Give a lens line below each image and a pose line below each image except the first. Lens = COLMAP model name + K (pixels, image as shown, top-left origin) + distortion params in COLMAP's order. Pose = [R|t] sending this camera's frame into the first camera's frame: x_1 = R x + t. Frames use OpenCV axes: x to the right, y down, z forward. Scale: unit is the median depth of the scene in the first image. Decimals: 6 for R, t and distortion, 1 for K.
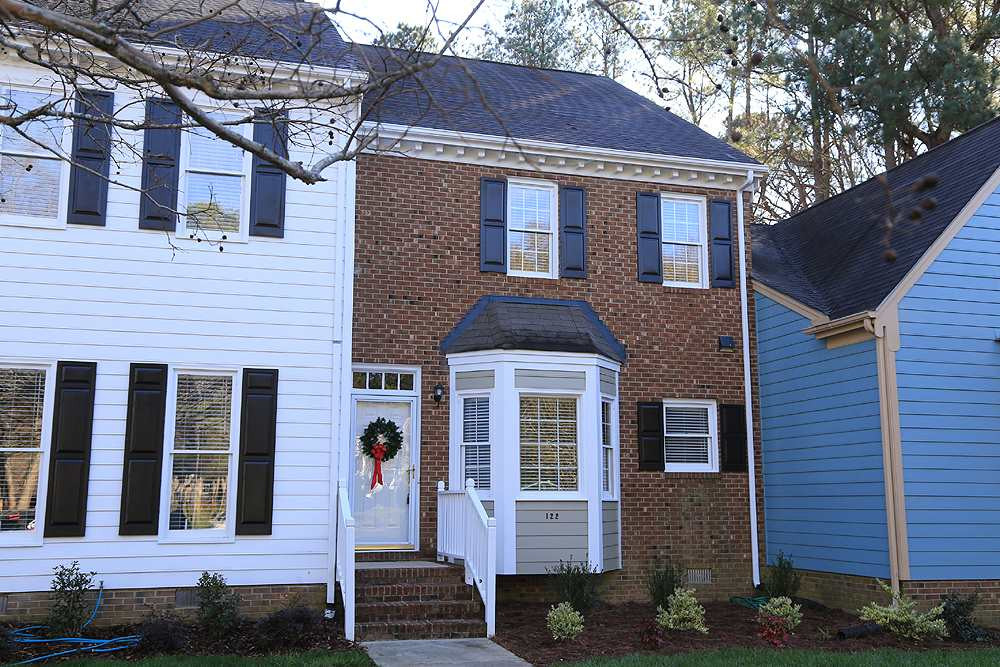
lens RADIAL K [[1004.8, 0, 500.0], [0, 1004.8, 333.5], [0, 0, 1]] dist [0.020402, 0.020109]
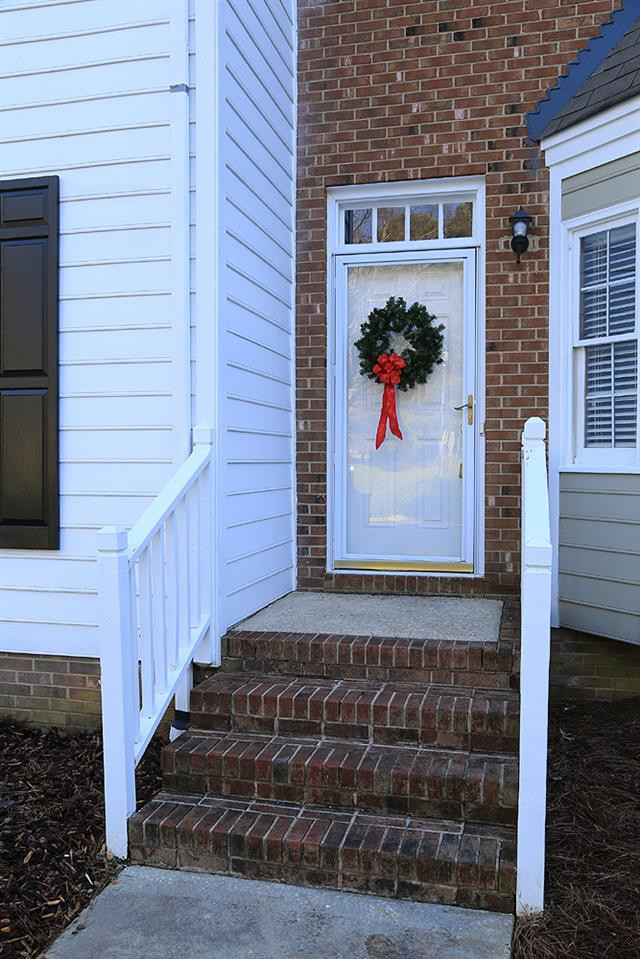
lens RADIAL K [[846.9, 0, 320.0], [0, 846.9, 479.5], [0, 0, 1]] dist [-0.011575, 0.005924]
pose [[0.859955, 0.011981, -0.510230, 0.053917], [0.083938, 0.982791, 0.164549, 0.097465], [0.503421, -0.184332, 0.844150, 0.621441]]
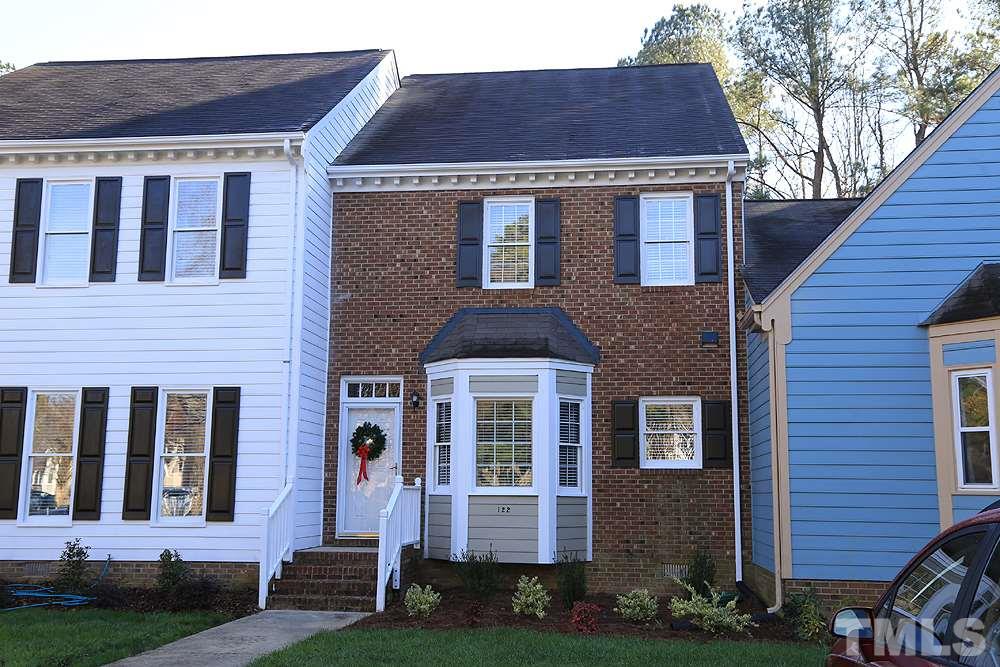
lens RADIAL K [[1056.2, 0, 500.0], [0, 1056.2, 333.5], [0, 0, 1]] dist [0.040668, 0.014739]
pose [[0.914769, -0.054771, -0.400247, 0.502252], [0.059558, 0.998225, -0.000482, -0.008052], [0.399563, -0.023397, 0.916407, -0.044305]]
